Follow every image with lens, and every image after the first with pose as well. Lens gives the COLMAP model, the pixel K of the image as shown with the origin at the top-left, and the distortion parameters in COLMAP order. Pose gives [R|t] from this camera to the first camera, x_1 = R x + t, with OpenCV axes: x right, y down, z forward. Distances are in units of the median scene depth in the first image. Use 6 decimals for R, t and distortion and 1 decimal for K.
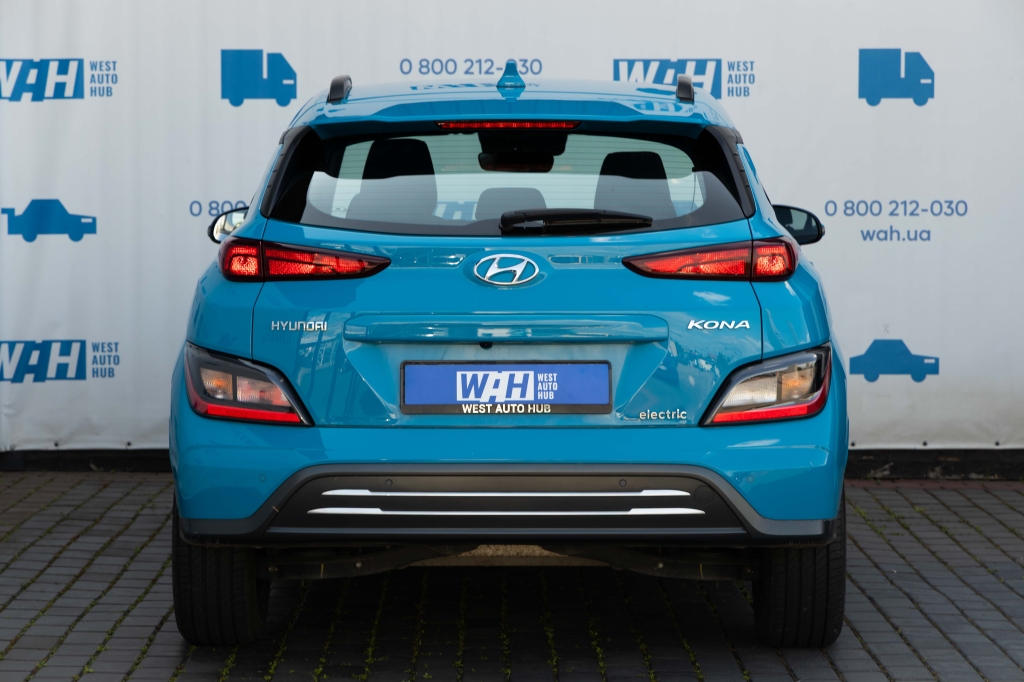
lens RADIAL K [[2938.9, 0, 512.0], [0, 2938.9, 341.0], [0, 0, 1]] dist [0.059234, 2.616491]
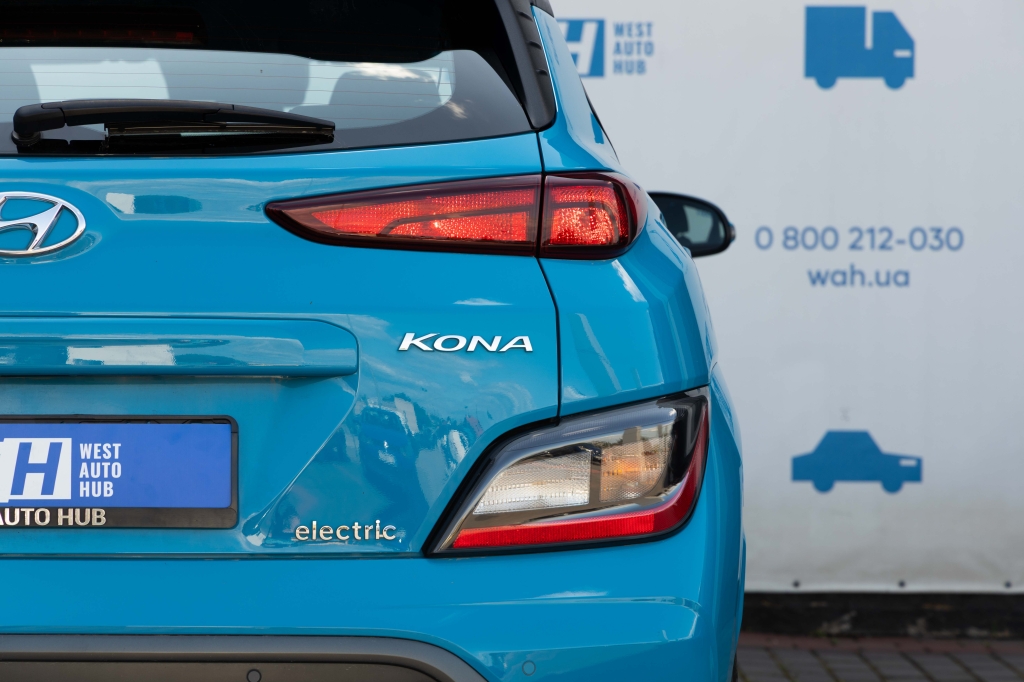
lens RADIAL K [[2938.9, 0, 512.0], [0, 2938.9, 341.0], [0, 0, 1]] dist [0.059234, 2.616491]
pose [[0.999962, 0.005668, 0.006576, 0.073031], [-0.005374, 0.999022, -0.043895, 0.014752], [-0.006818, 0.043858, 0.999014, 0.512453]]
